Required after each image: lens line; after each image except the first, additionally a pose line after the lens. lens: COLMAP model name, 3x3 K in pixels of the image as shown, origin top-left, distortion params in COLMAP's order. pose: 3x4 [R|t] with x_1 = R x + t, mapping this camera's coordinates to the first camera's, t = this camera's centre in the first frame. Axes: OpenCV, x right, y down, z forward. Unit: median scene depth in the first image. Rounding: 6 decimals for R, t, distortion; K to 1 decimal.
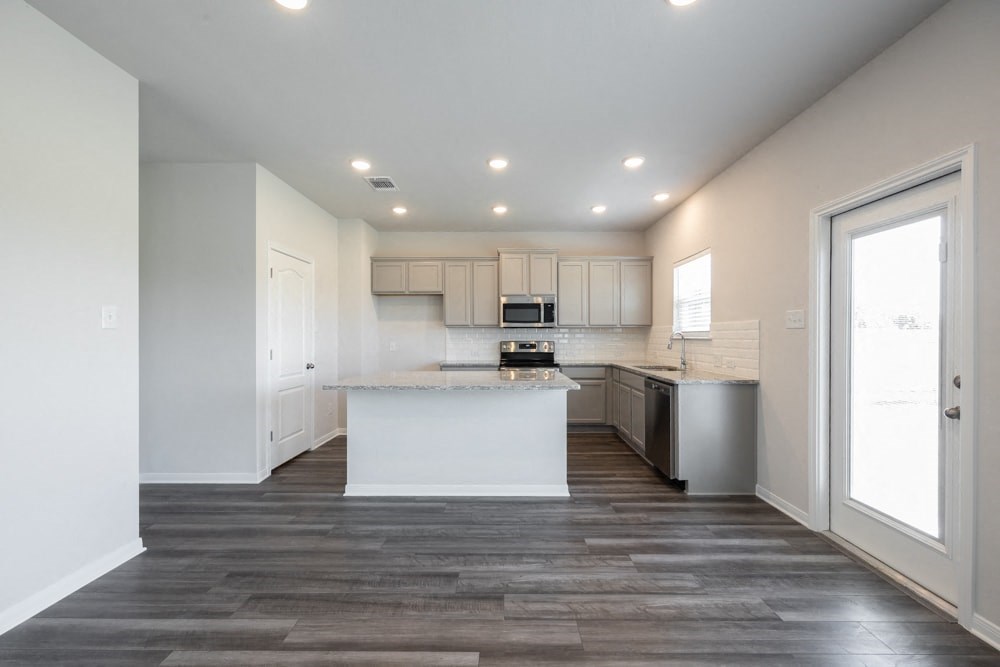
lens RADIAL K [[416.5, 0, 491.1], [0, 416.5, 336.9], [0, 0, 1]] dist [0.001023, 0.000218]
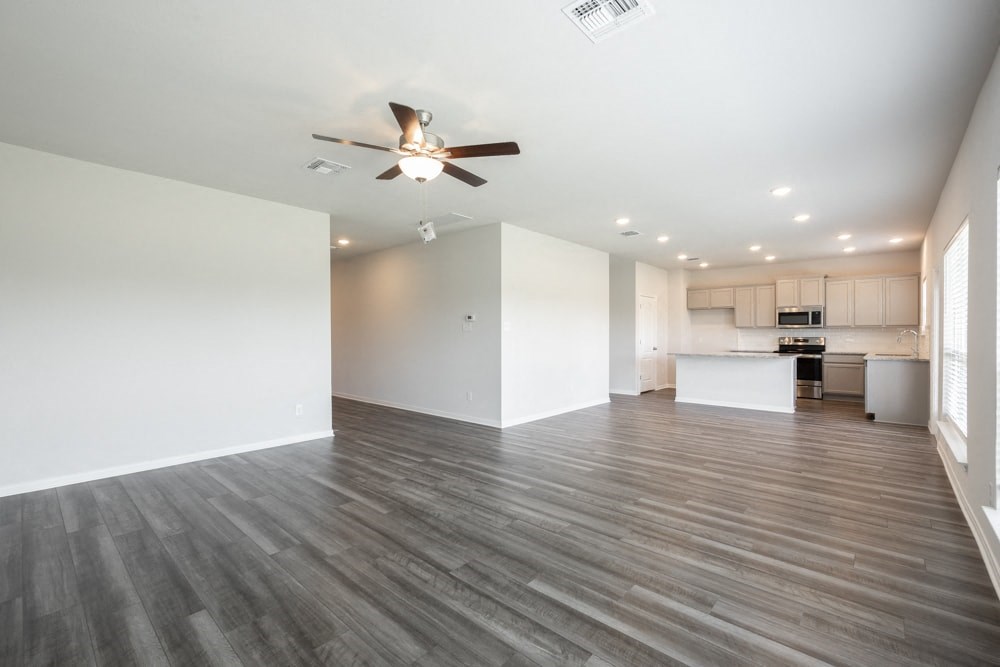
lens RADIAL K [[416.5, 0, 491.1], [0, 416.5, 336.9], [0, 0, 1]] dist [0.001023, 0.000218]
pose [[0.752479, 0.002367, -0.658612, 0.243185], [0.000140, 0.999993, 0.003753, 0.003460], [0.658616, -0.002917, 0.752473, -0.850952]]
